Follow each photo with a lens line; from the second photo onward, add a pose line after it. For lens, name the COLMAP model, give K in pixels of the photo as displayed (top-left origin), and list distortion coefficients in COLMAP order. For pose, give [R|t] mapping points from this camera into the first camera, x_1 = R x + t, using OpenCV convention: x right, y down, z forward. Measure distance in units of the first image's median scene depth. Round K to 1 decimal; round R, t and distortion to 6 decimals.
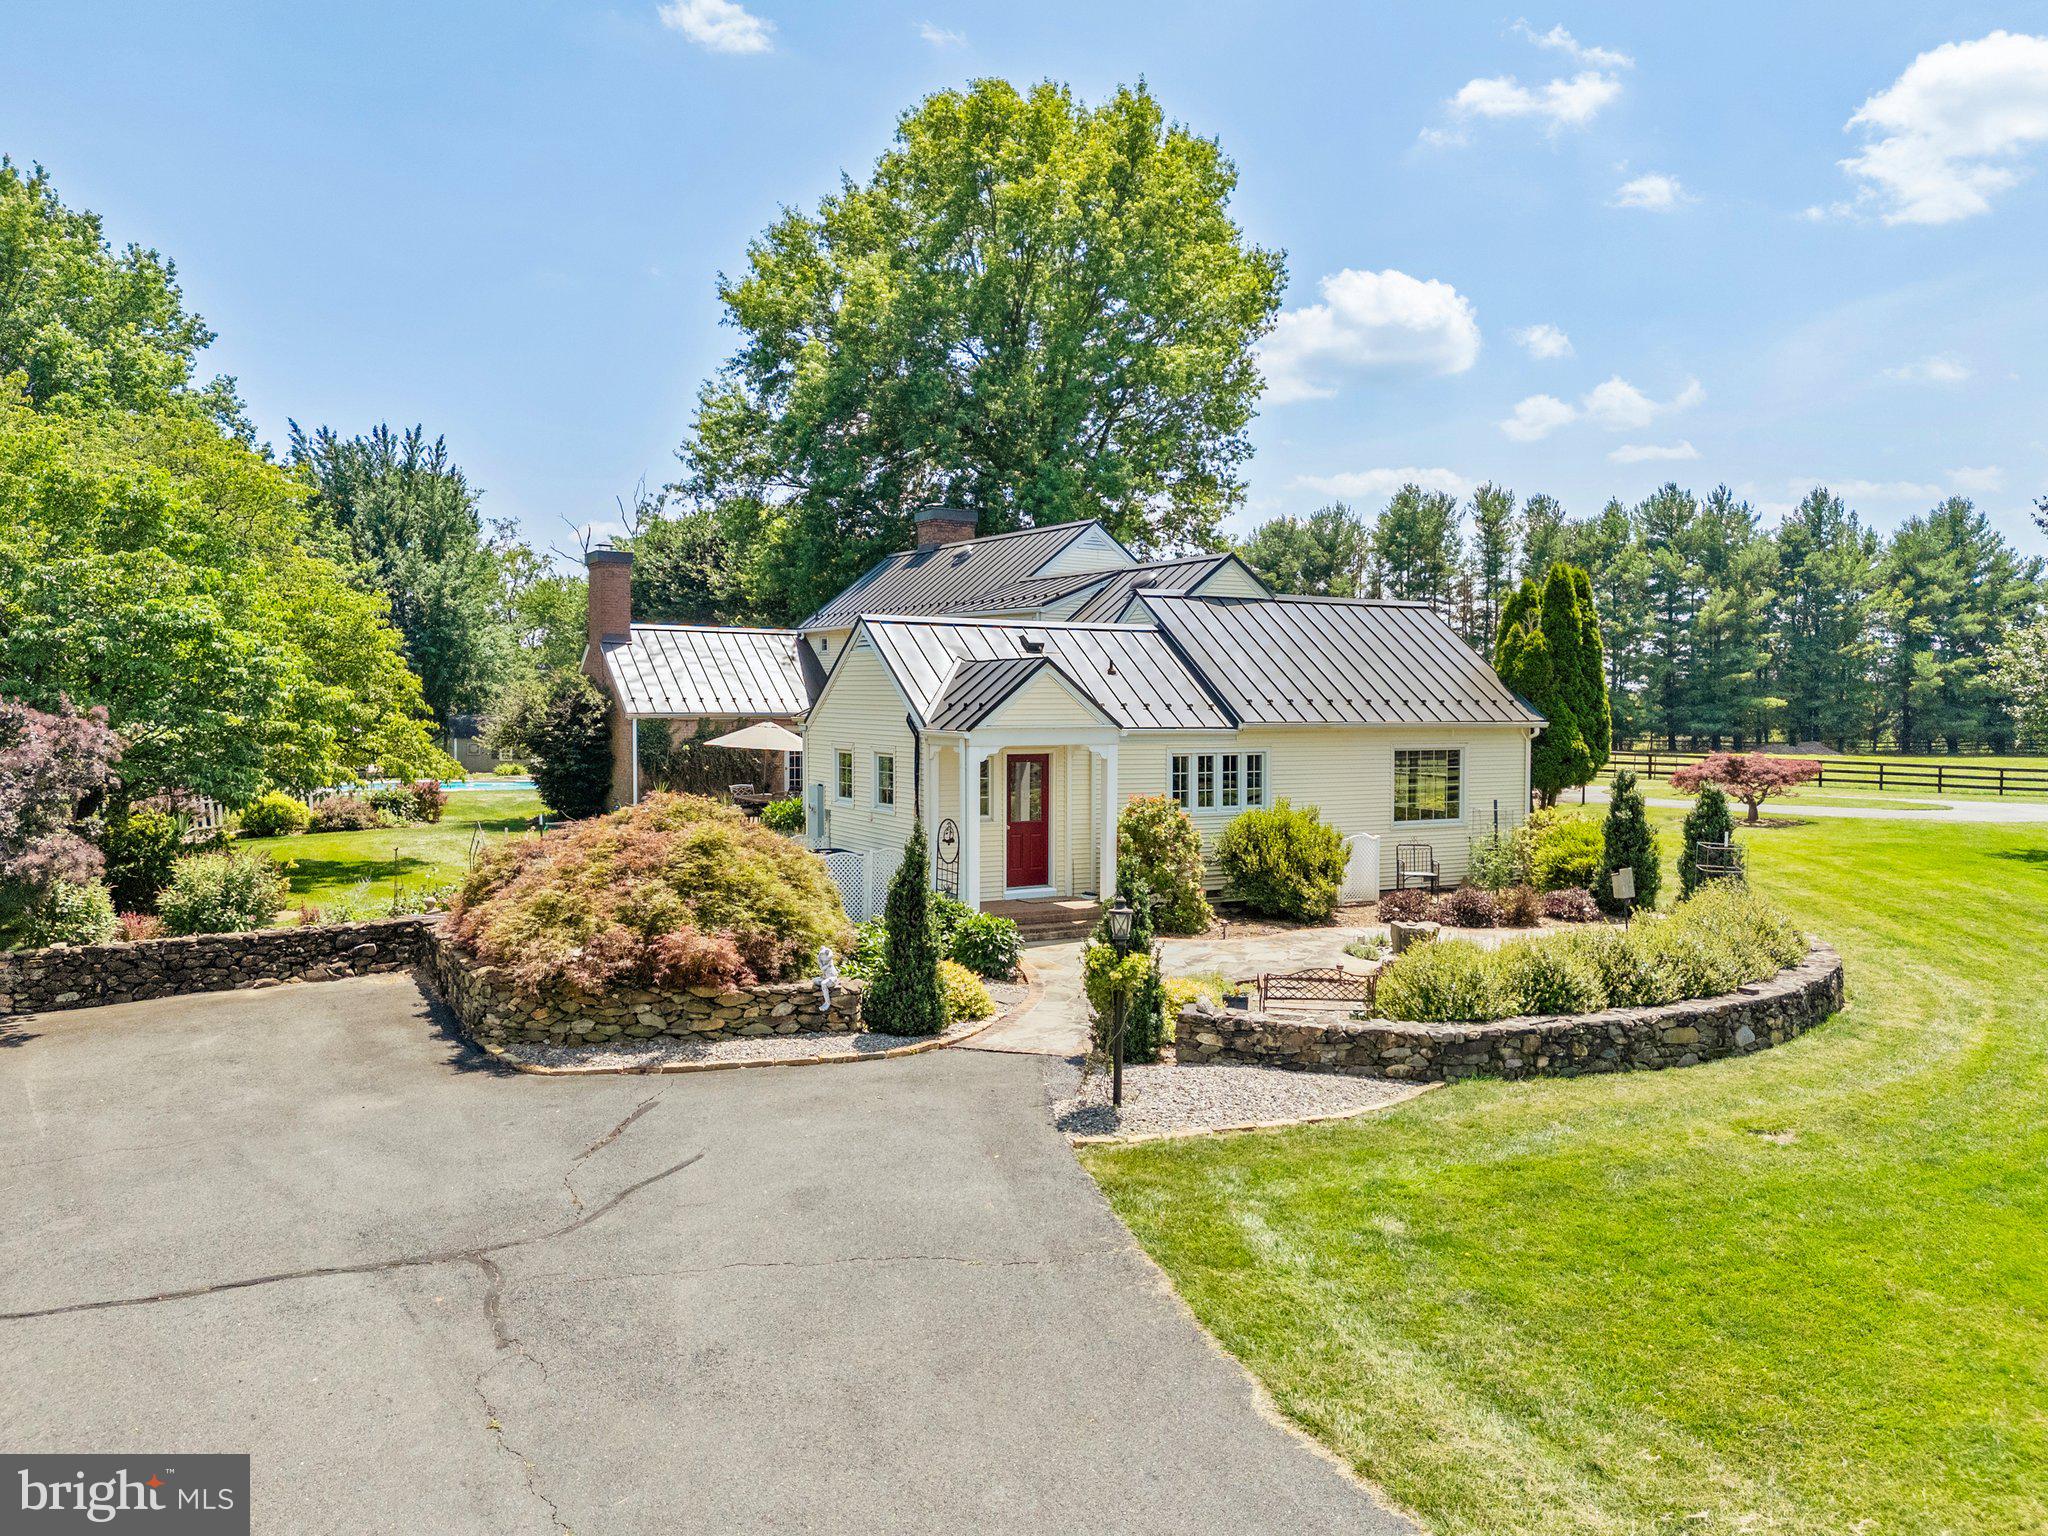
lens RADIAL K [[1502.1, 0, 1032.0], [0, 1502.1, 852.1], [0, 0, 1]] dist [0.108314, -0.167126]
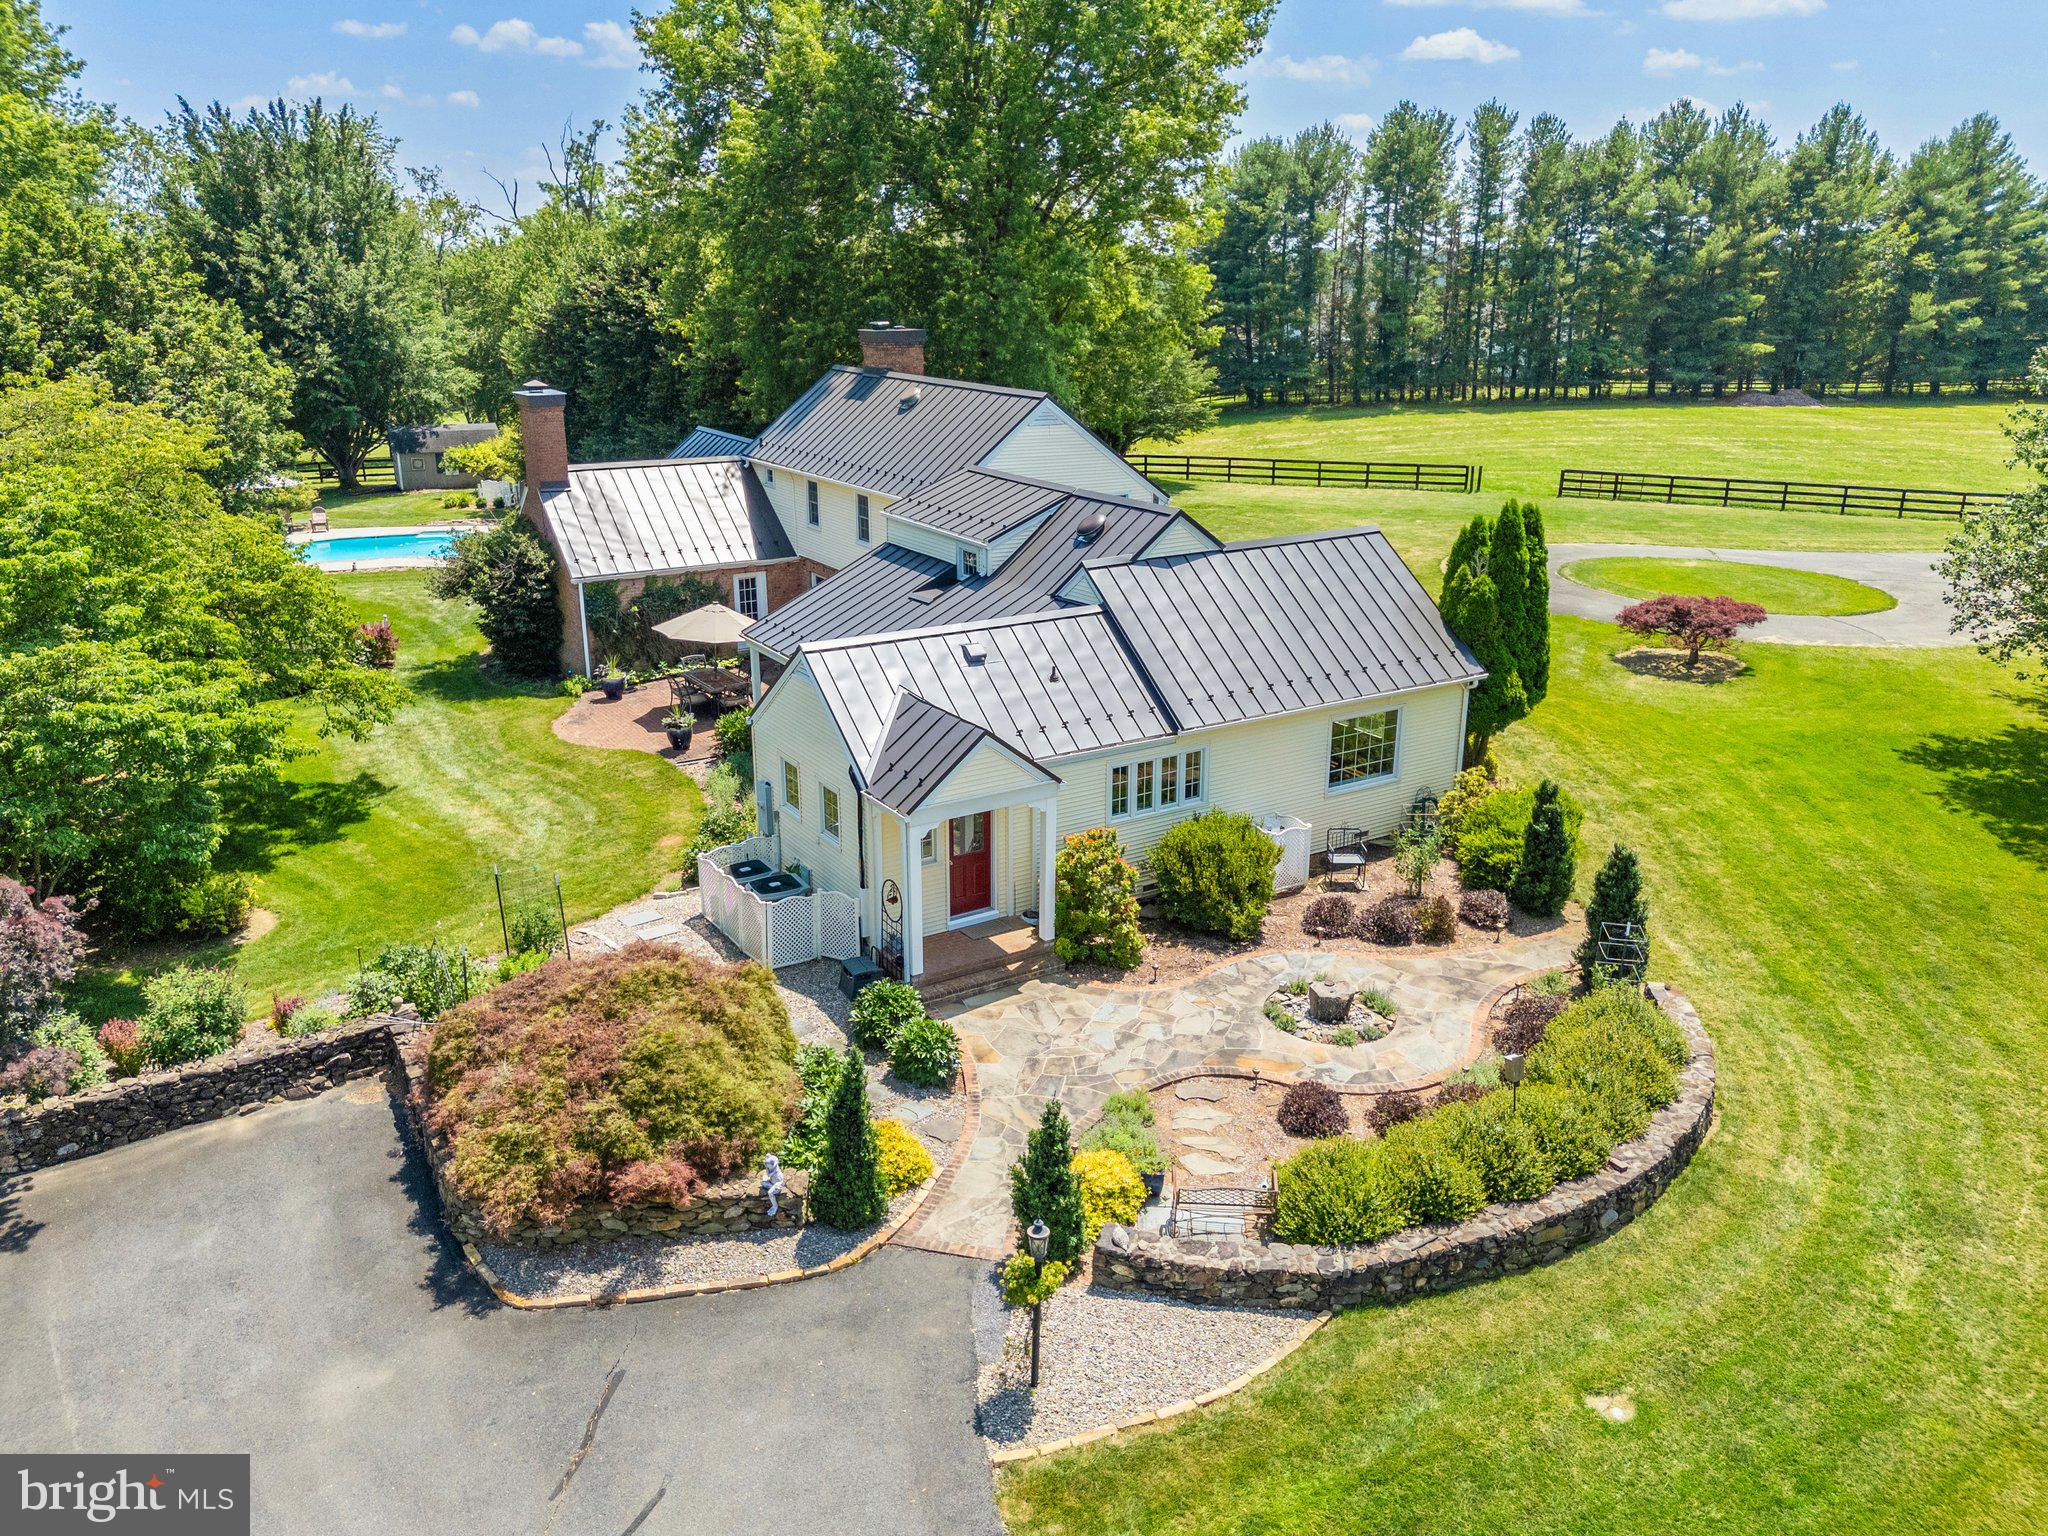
lens RADIAL K [[1489.0, 0, 1030.8], [0, 1489.0, 773.6], [0, 0, 1]] dist [0.100766, -0.134927]
pose [[0.999878, -0.004814, 0.014868, 0.021905], [0.000611, 0.962691, 0.270603, -0.317613], [-0.015616, -0.270561, 0.962576, 0.025001]]
